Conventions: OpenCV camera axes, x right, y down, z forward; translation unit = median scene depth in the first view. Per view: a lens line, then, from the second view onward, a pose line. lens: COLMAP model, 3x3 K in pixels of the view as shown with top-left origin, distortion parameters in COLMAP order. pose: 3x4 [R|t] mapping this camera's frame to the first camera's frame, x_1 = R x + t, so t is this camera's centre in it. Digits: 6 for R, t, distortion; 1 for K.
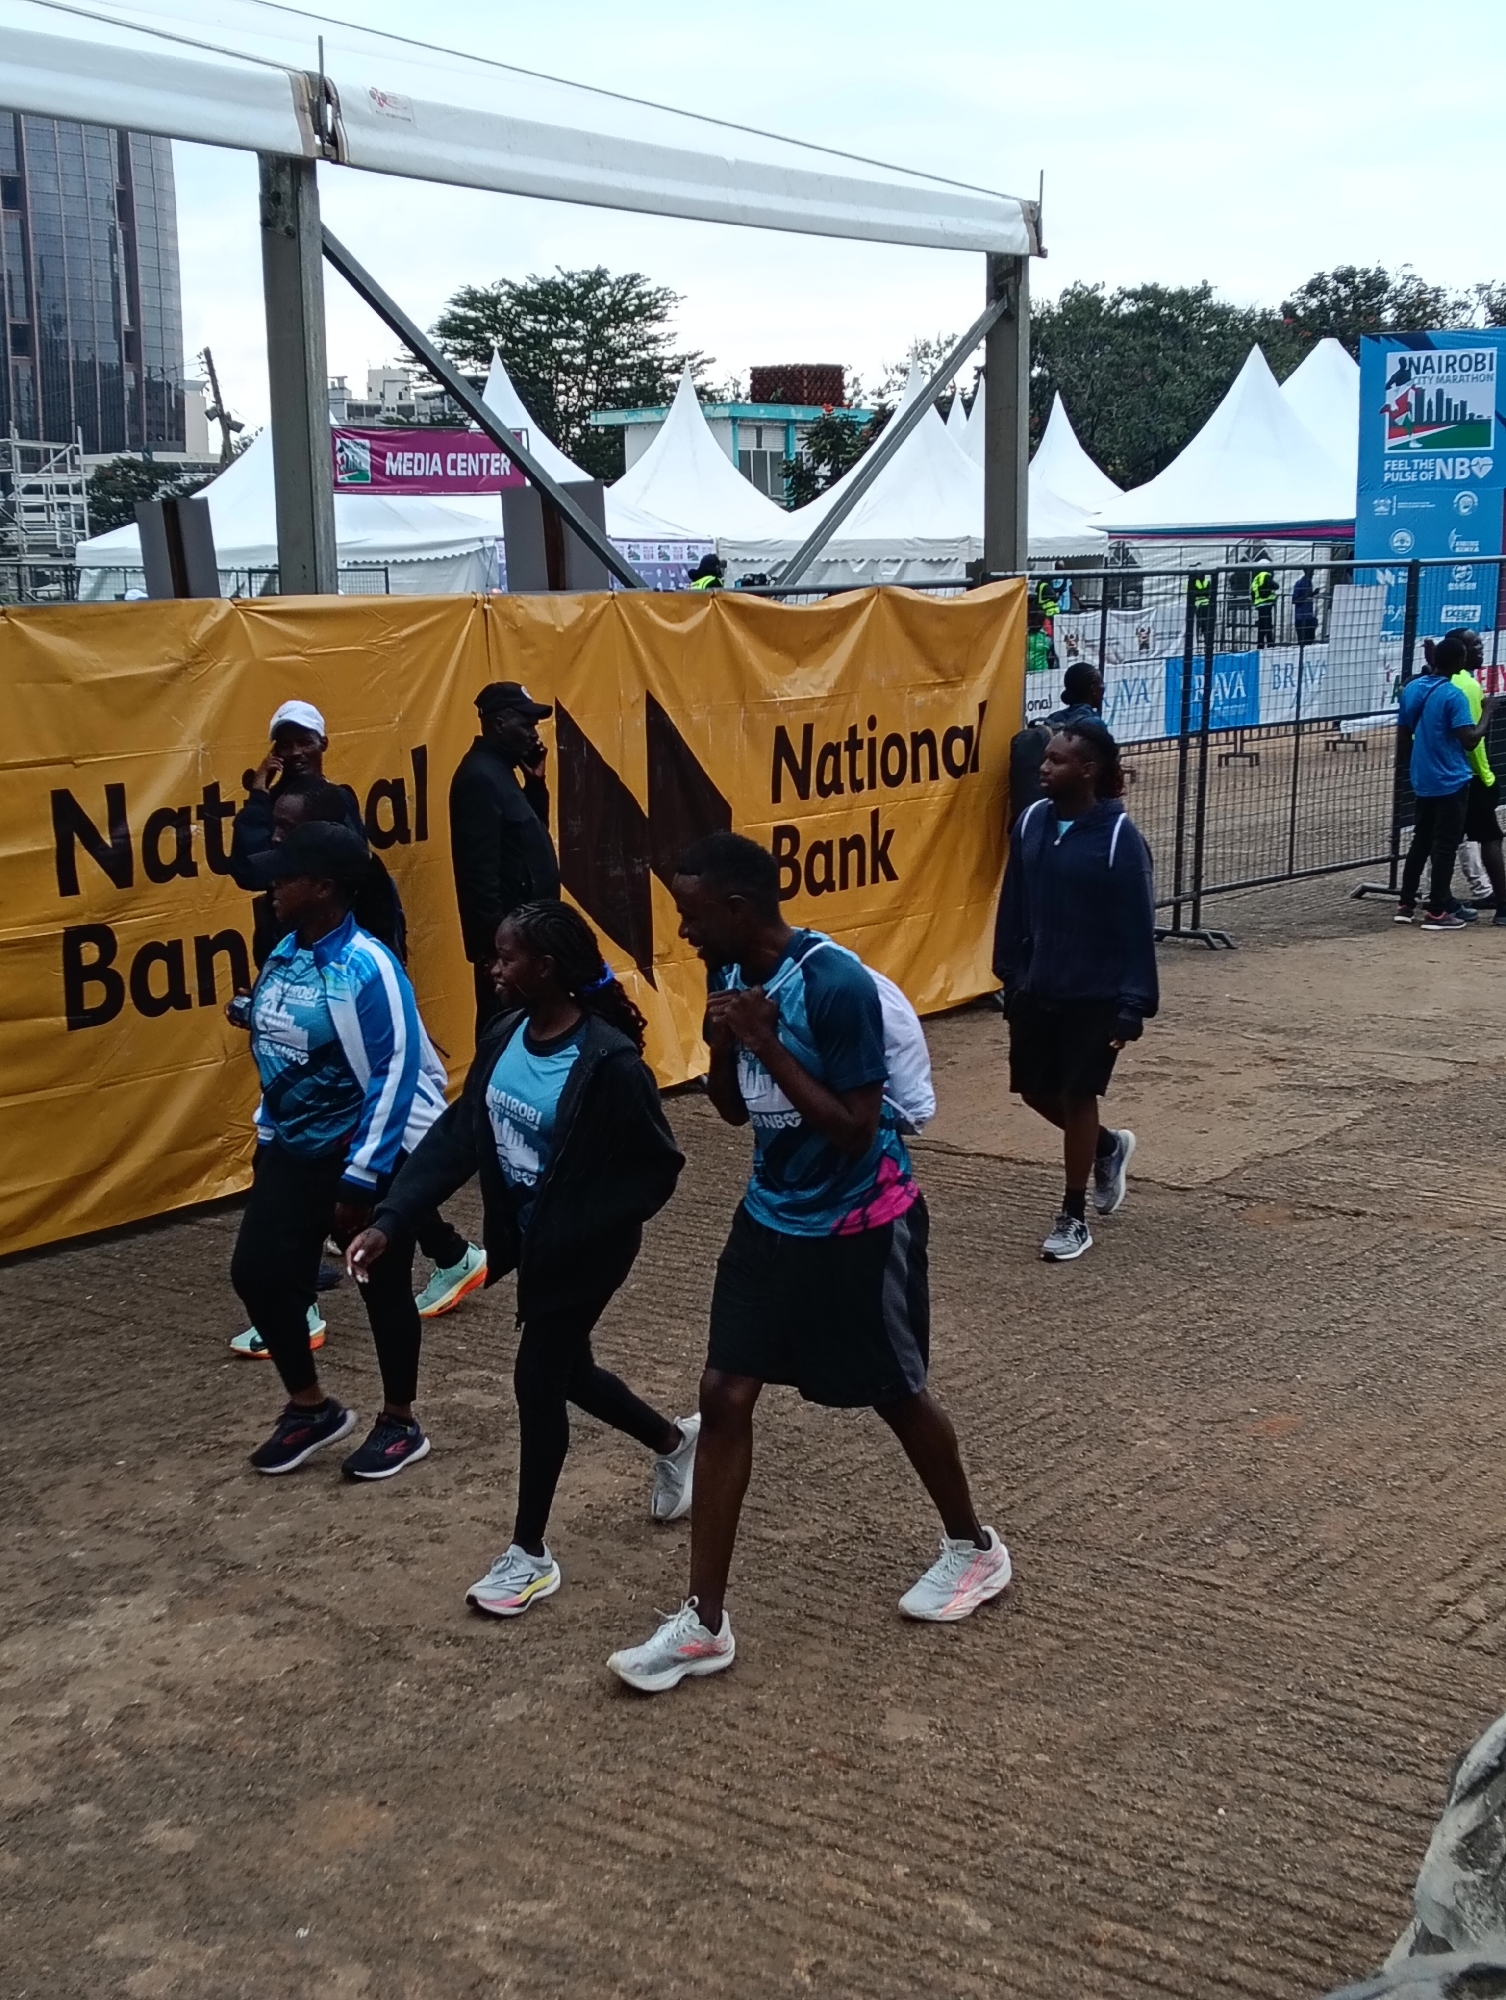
lens RADIAL K [[2667.4, 0, 753.0], [0, 2667.4, 1000.0], [0, 0, 1]] dist [0.157033, -0.434395]
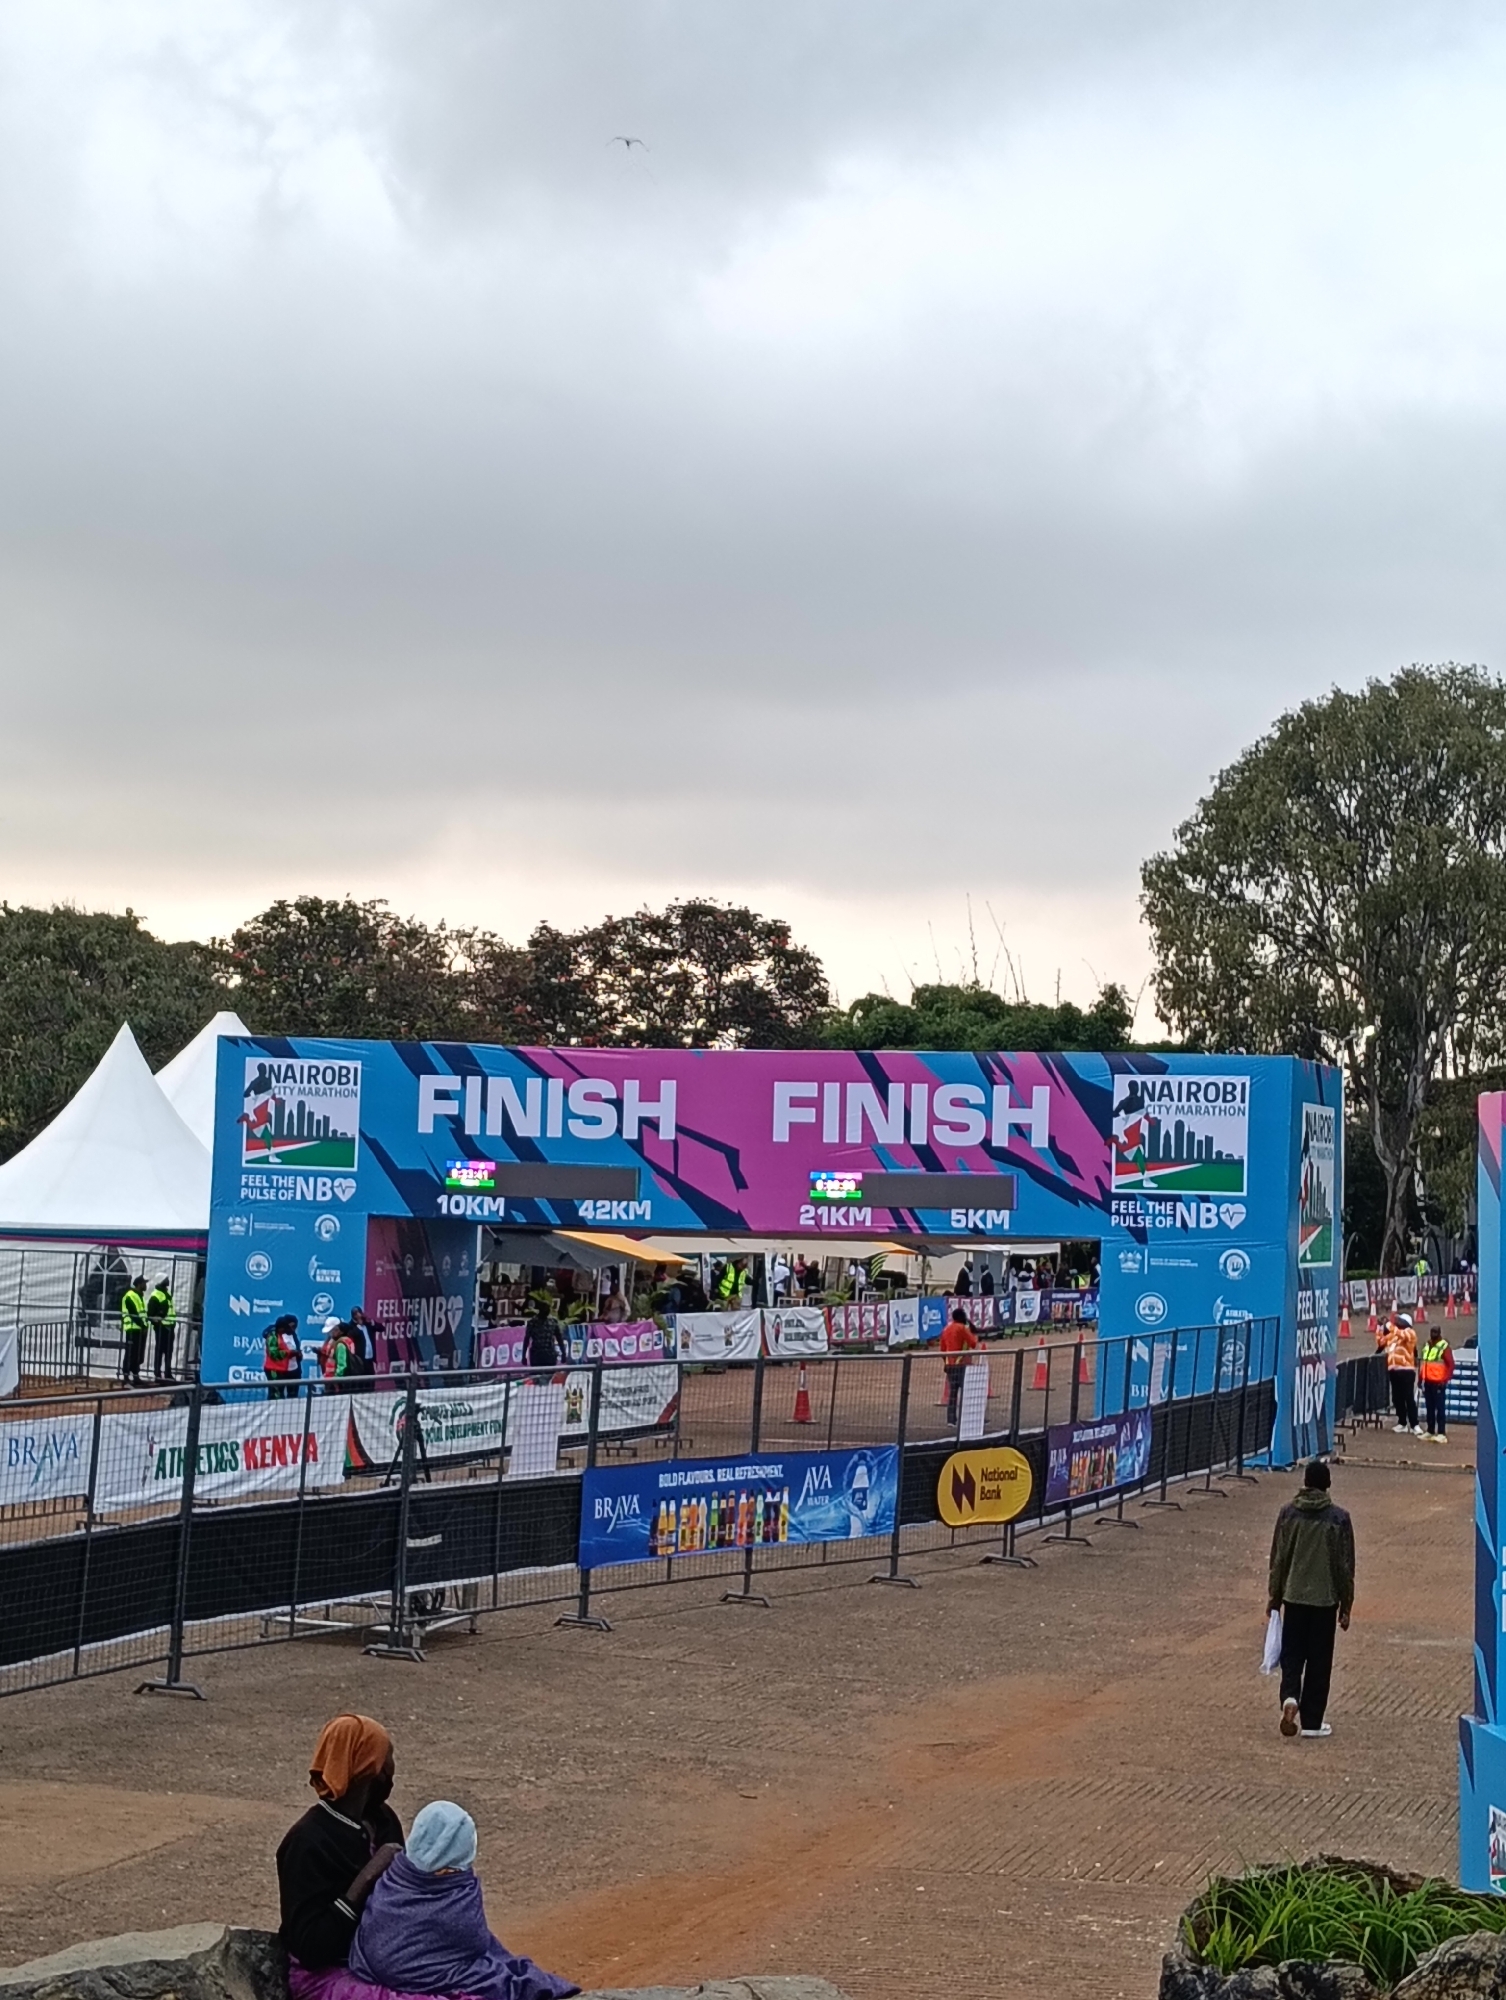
lens RADIAL K [[3423.7, 0, 753.0], [0, 3423.7, 1000.0], [0, 0, 1]] dist [0.135647, 0.006742]
pose [[0.946100, 0.067890, 0.316681, 0.065682], [0.003039, 0.975879, -0.218290, -0.018457], [-0.323862, 0.207486, 0.923073, -0.225955]]
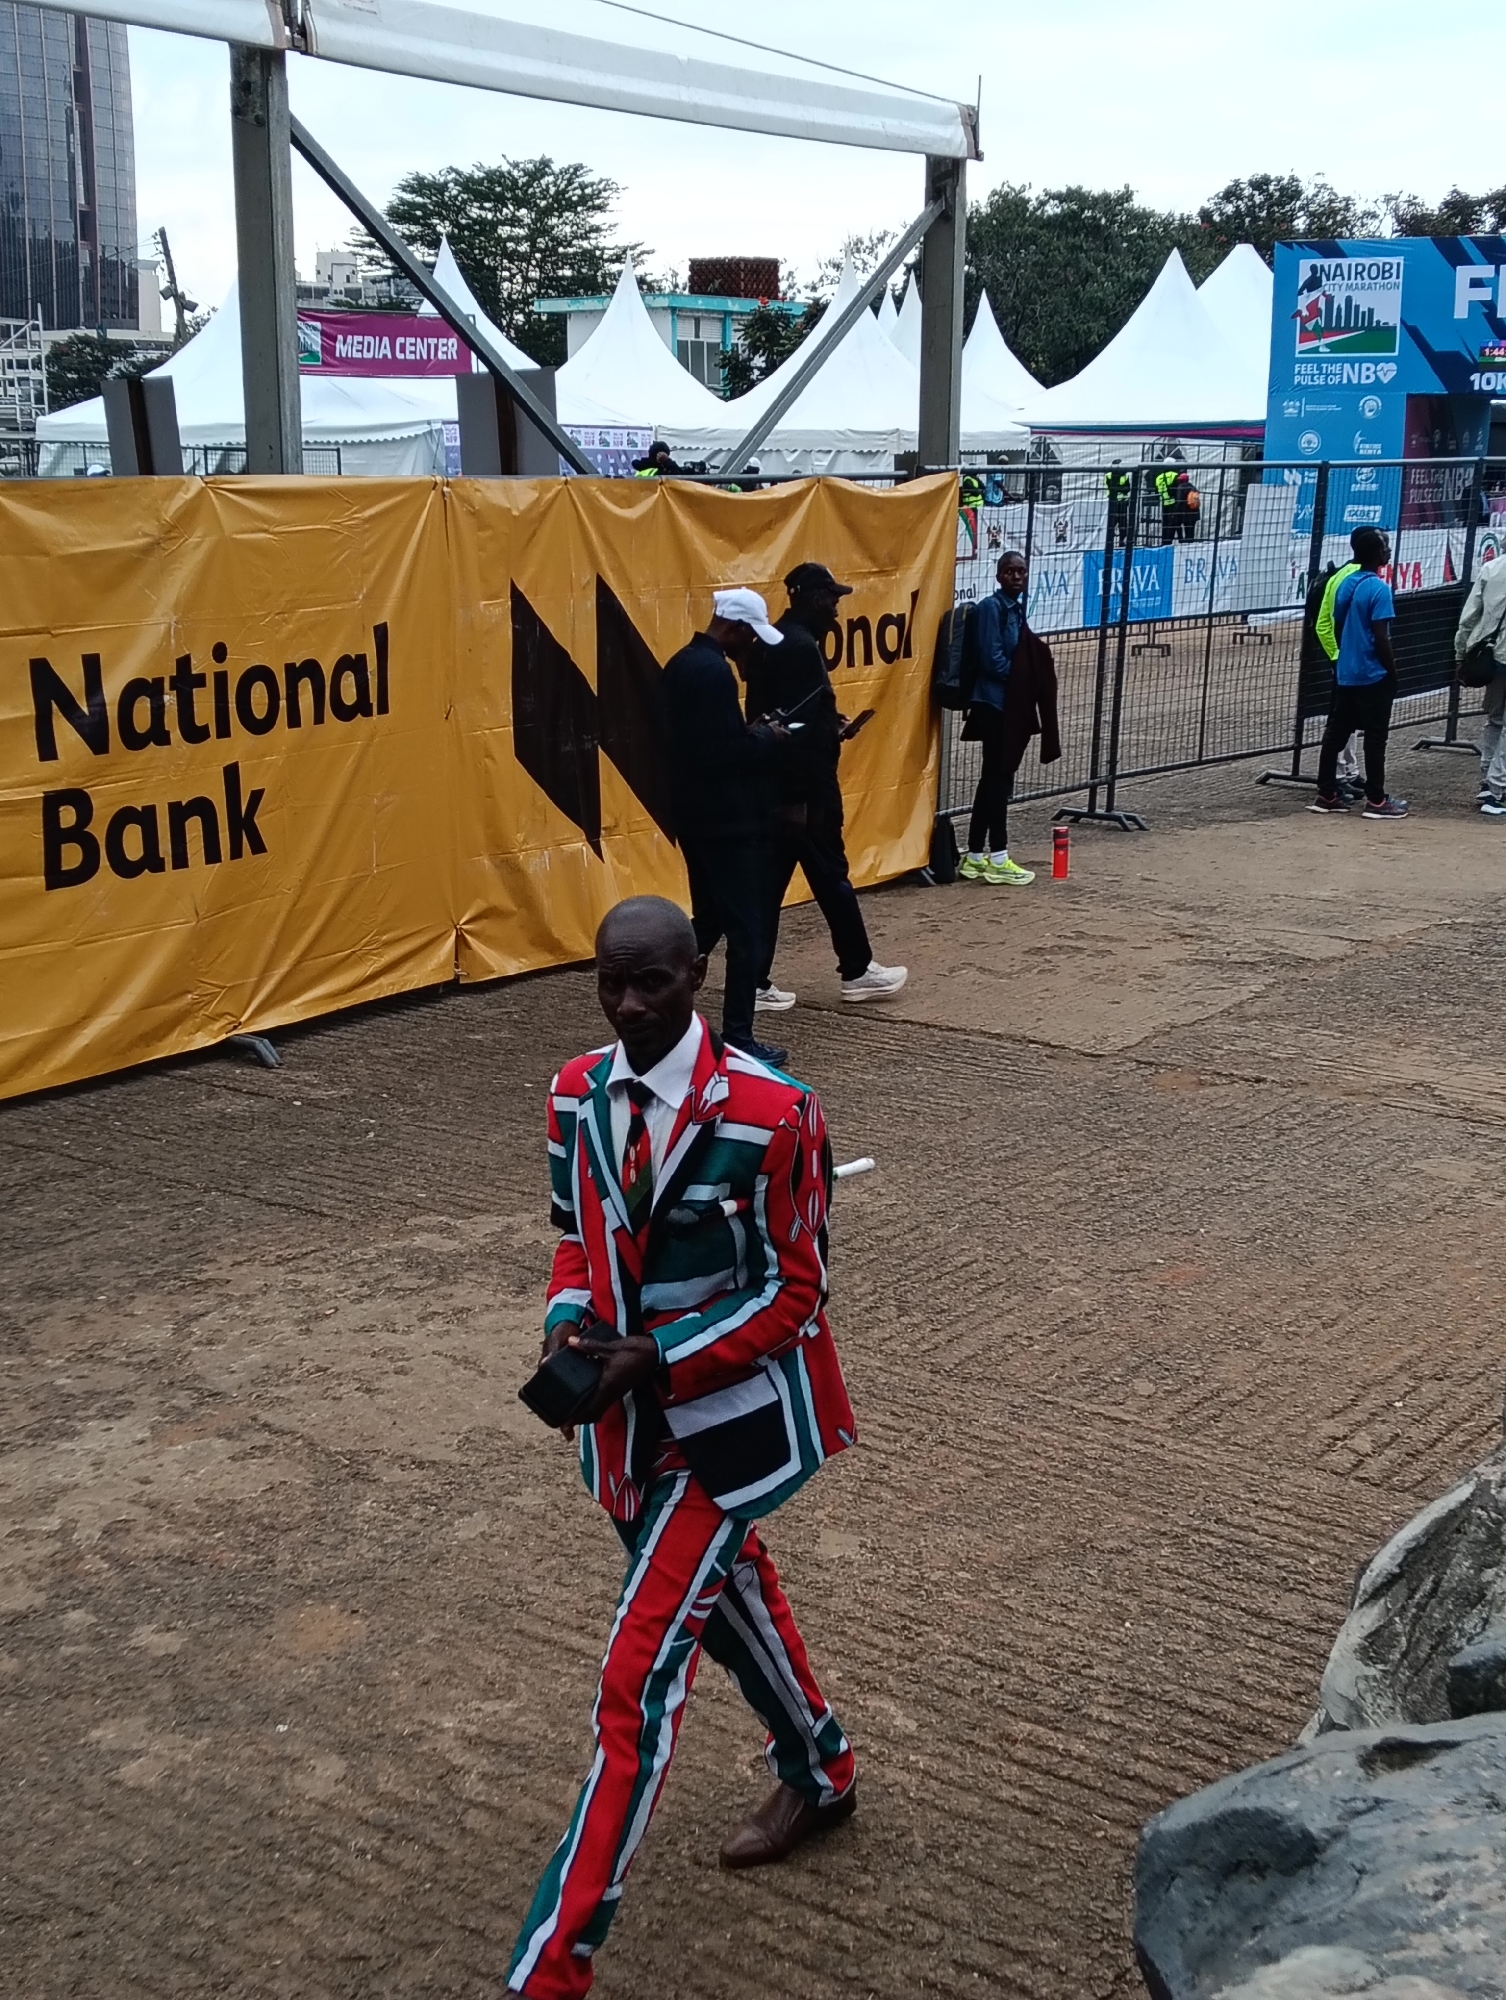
lens RADIAL K [[2544.8, 0, 753.0], [0, 2544.8, 1000.0], [0, 0, 1]] dist [0.159167, -0.487544]
pose [[0.999477, 0.014017, 0.029138, -0.002289], [-0.015443, 0.998664, 0.049311, 0.000180], [-0.028408, -0.049736, 0.998358, -0.003159]]
